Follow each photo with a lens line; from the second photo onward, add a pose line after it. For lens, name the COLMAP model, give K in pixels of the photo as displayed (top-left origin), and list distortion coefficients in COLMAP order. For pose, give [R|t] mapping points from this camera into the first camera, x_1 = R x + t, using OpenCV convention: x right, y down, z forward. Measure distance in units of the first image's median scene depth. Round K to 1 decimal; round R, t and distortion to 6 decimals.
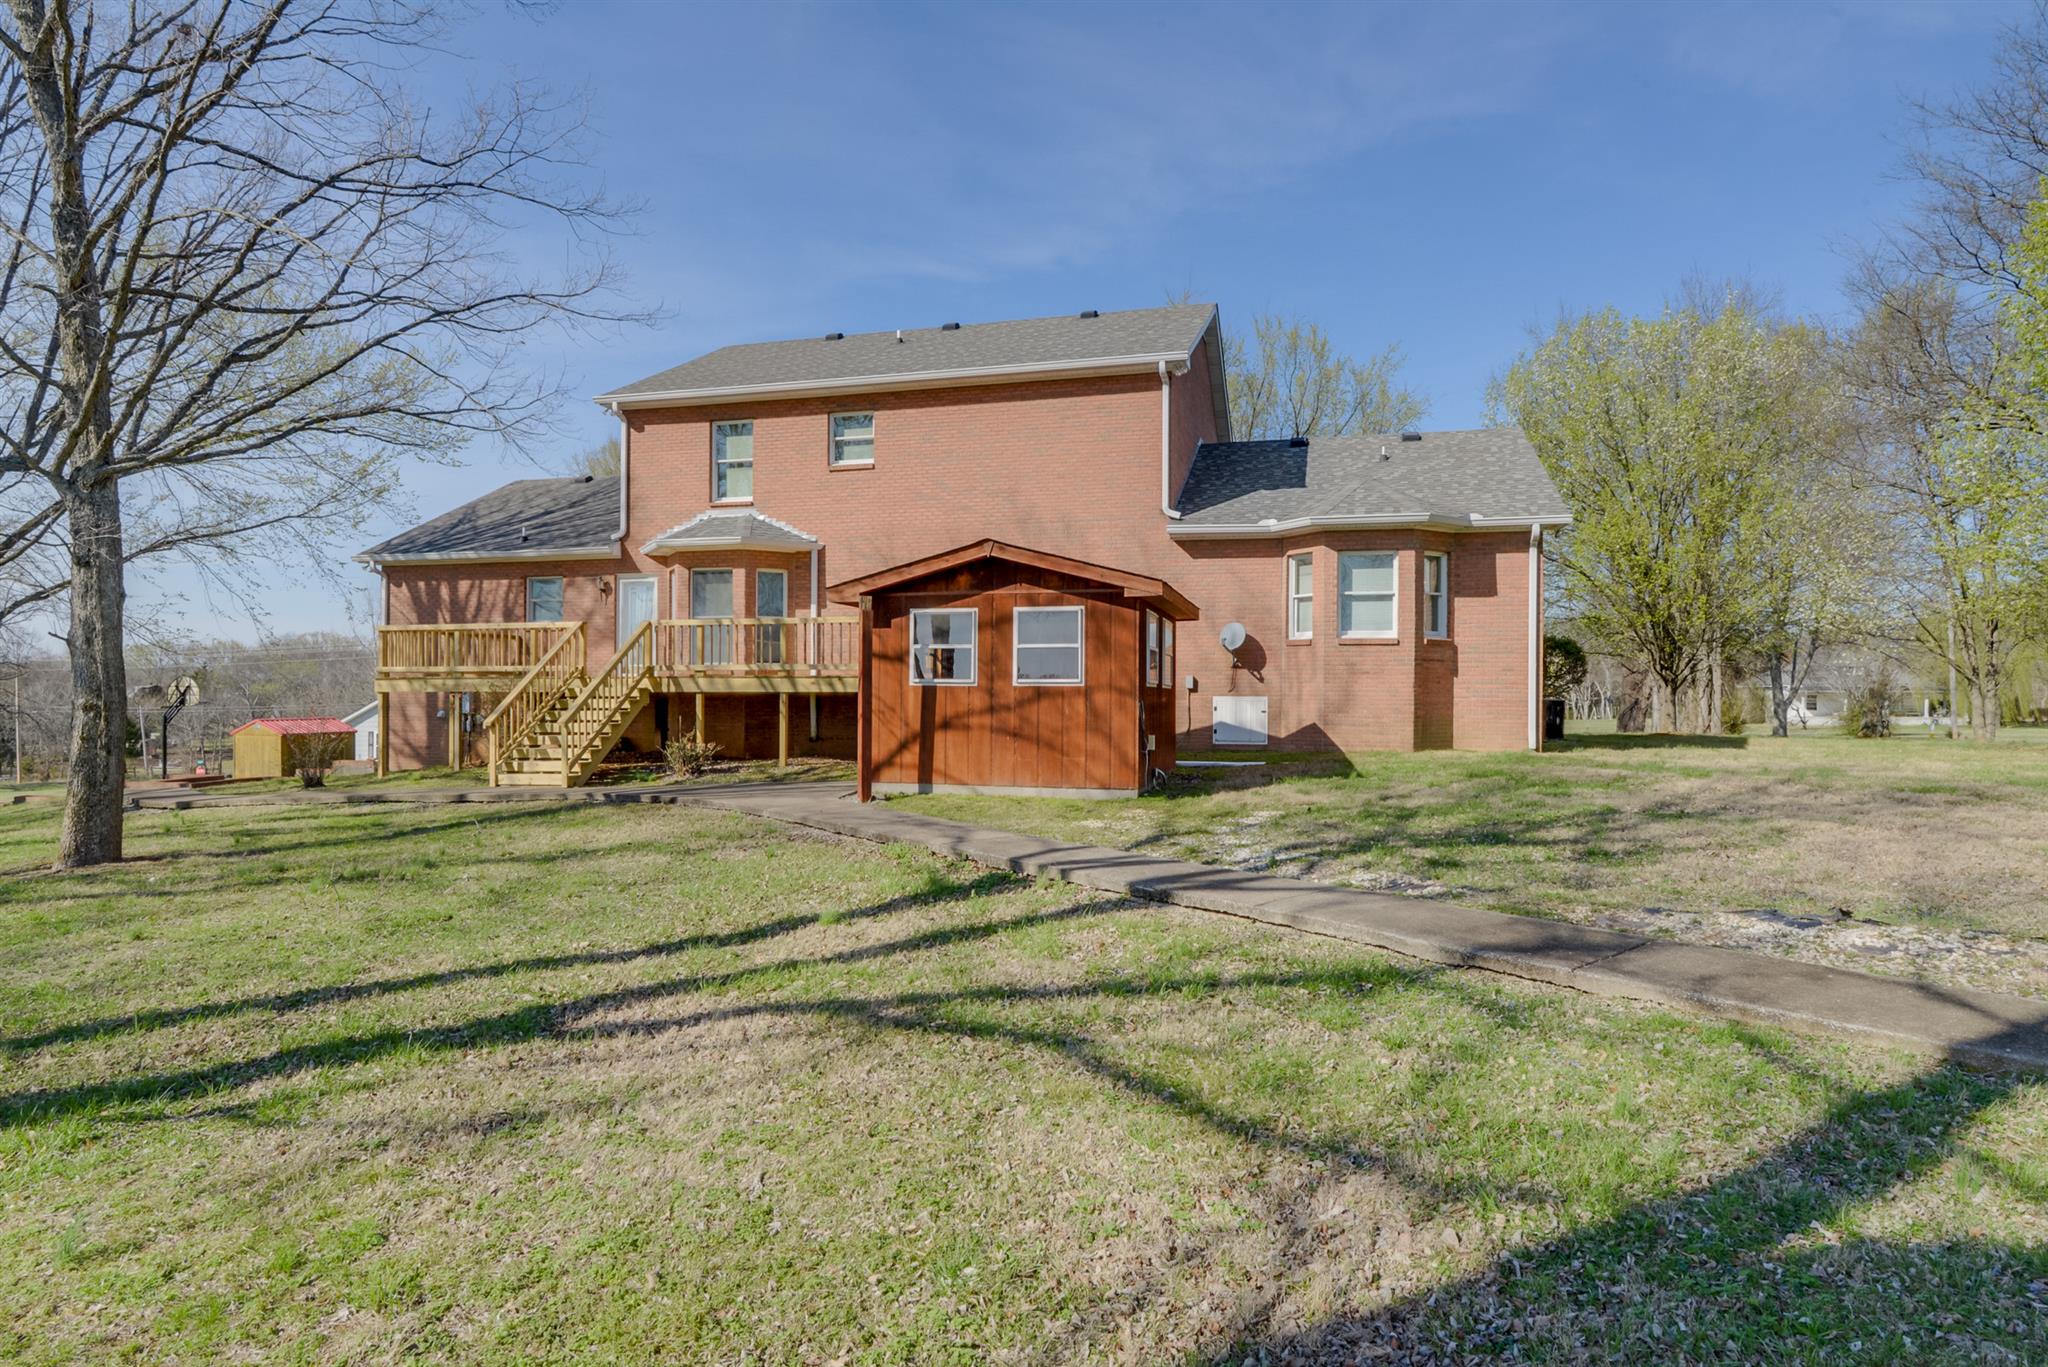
lens RADIAL K [[767.5, 0, 1067.3], [0, 767.5, 688.1], [0, 0, 1]] dist [-0.003149, -0.000027]
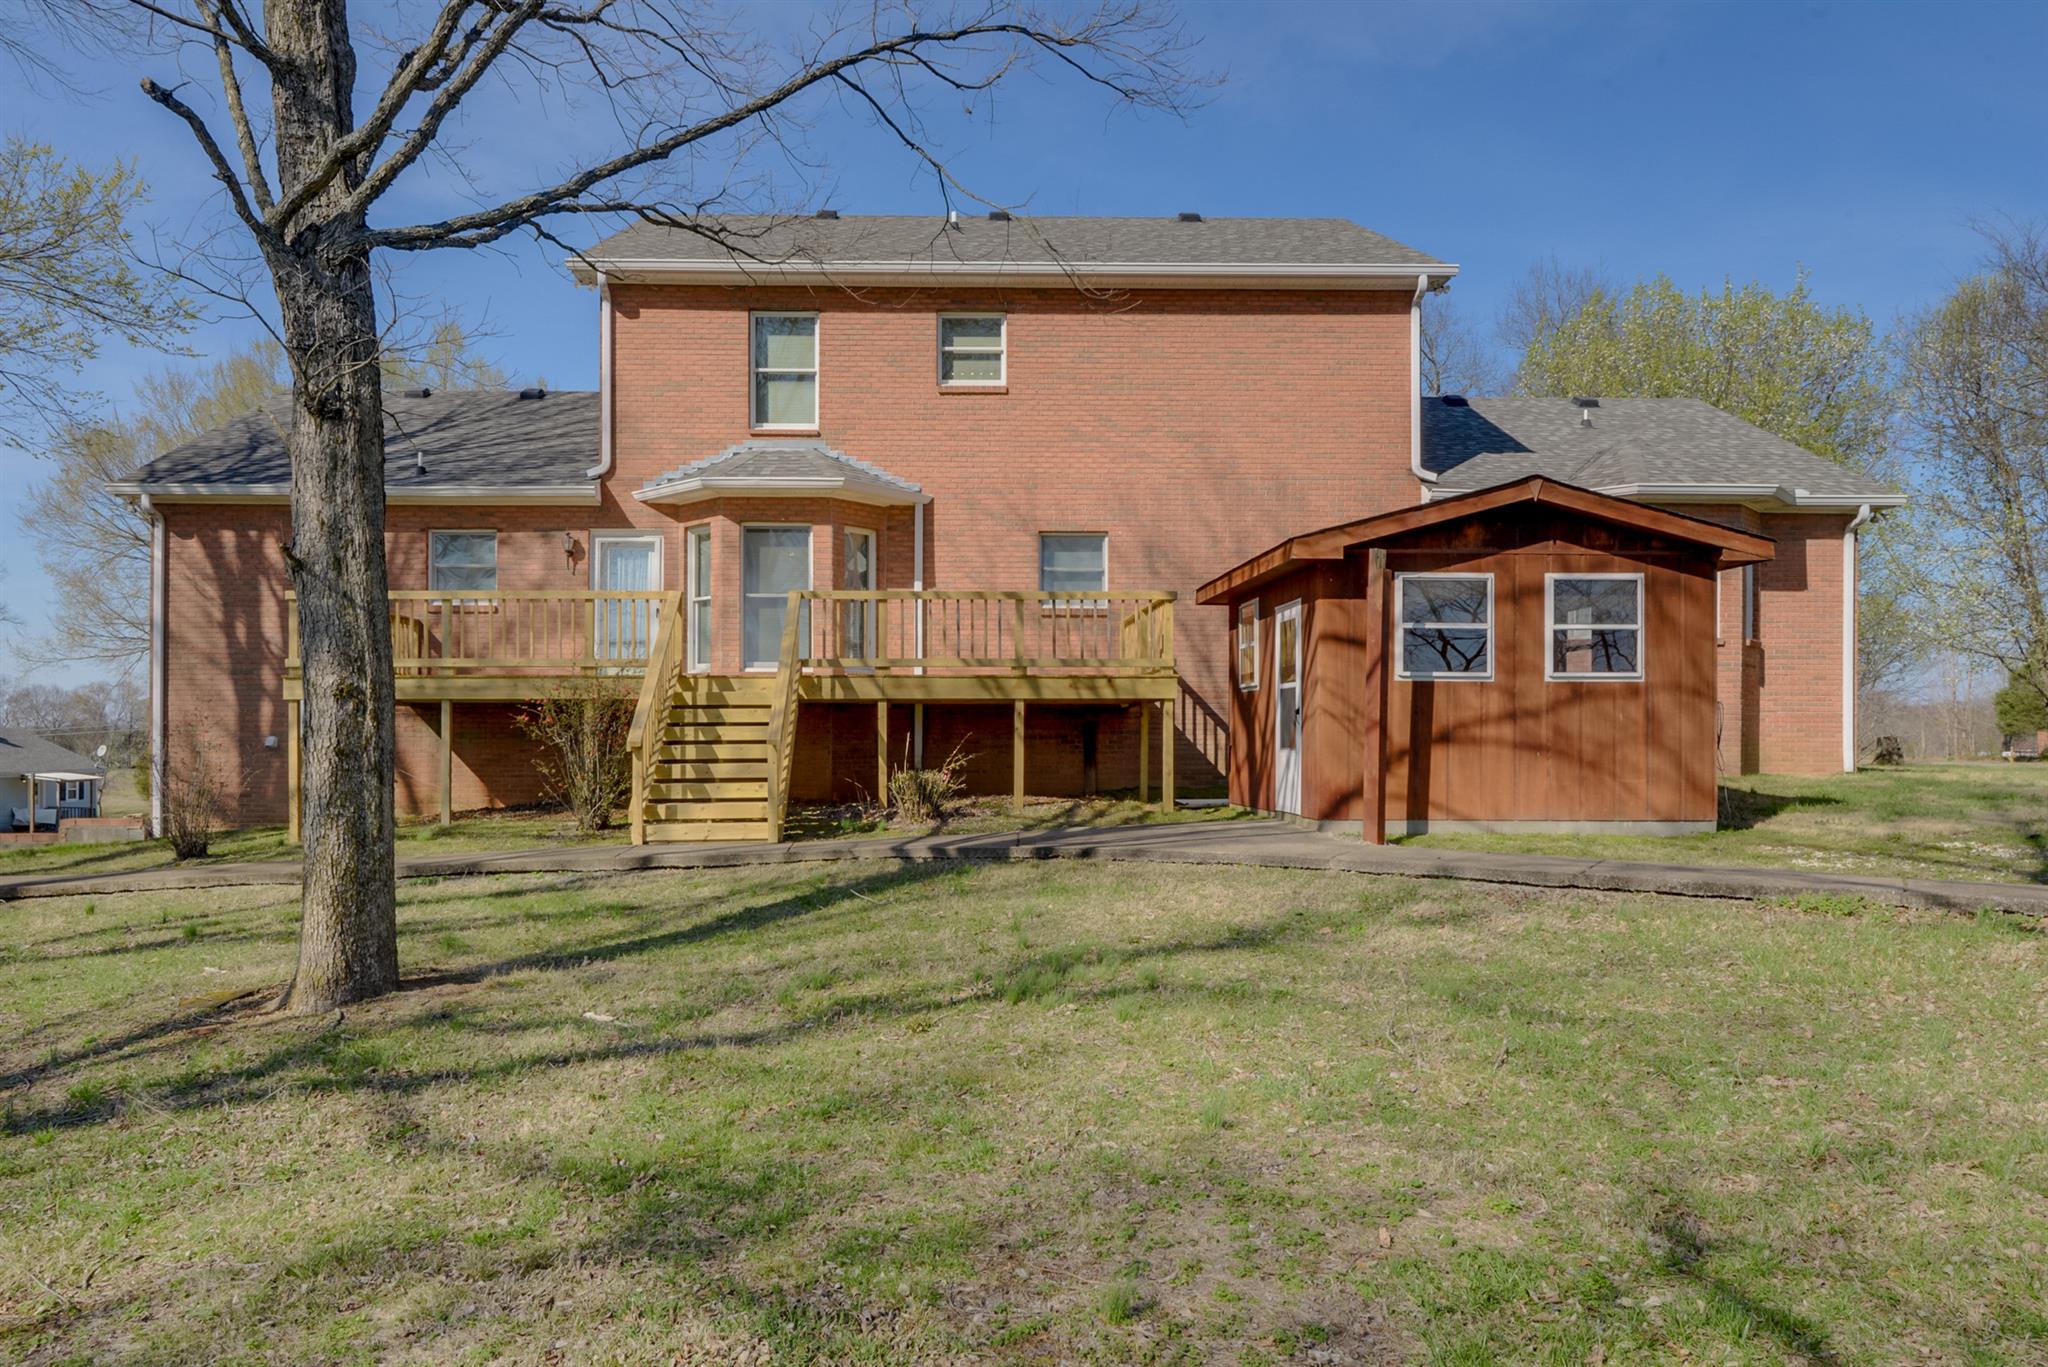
lens RADIAL K [[960.8, 0, 1018.6], [0, 960.8, 718.0], [0, 0, 1]] dist [0.002142, 0.000279]
pose [[0.981895, 0.001391, 0.189422, -0.453532], [-0.000915, 0.999996, -0.002600, 0.020749], [-0.189425, 0.002380, 0.981892, 0.130701]]
